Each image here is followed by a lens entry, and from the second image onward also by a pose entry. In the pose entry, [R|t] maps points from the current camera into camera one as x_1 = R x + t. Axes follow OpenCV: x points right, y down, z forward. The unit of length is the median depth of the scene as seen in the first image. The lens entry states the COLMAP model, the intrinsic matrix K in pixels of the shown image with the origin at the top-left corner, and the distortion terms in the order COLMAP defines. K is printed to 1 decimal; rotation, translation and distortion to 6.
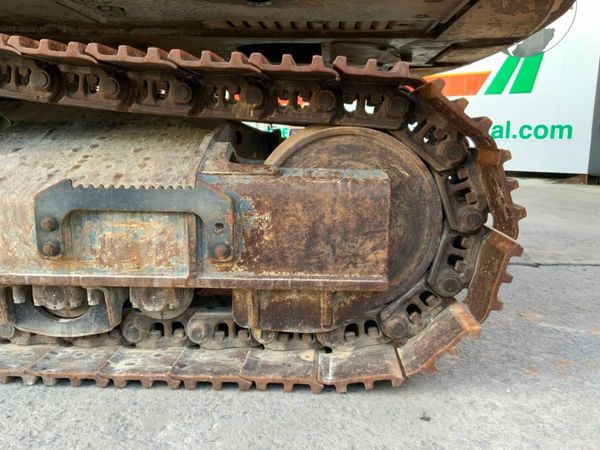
lens RADIAL K [[497.6, 0, 300.6], [0, 497.6, 220.3], [0, 0, 1]] dist [0.014437, -0.018252]
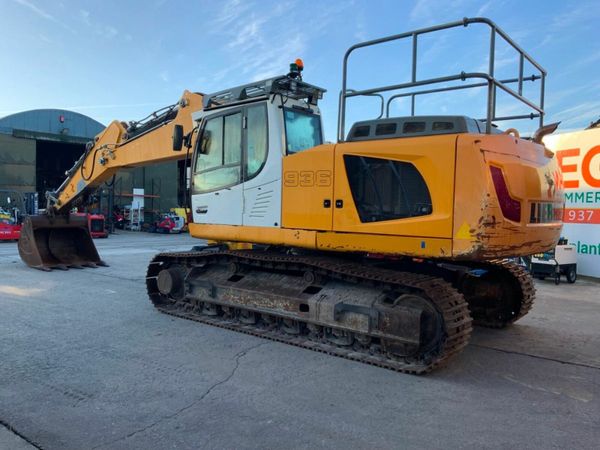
lens RADIAL K [[497.6, 0, 298.2], [0, 497.6, 224.6], [0, 0, 1]] dist [0.014437, -0.018252]
pose [[0.802535, 0.033781, -0.595648, 1.480814], [-0.121127, 0.986828, -0.107233, -0.206504], [0.584180, 0.158207, 0.796056, -2.283396]]
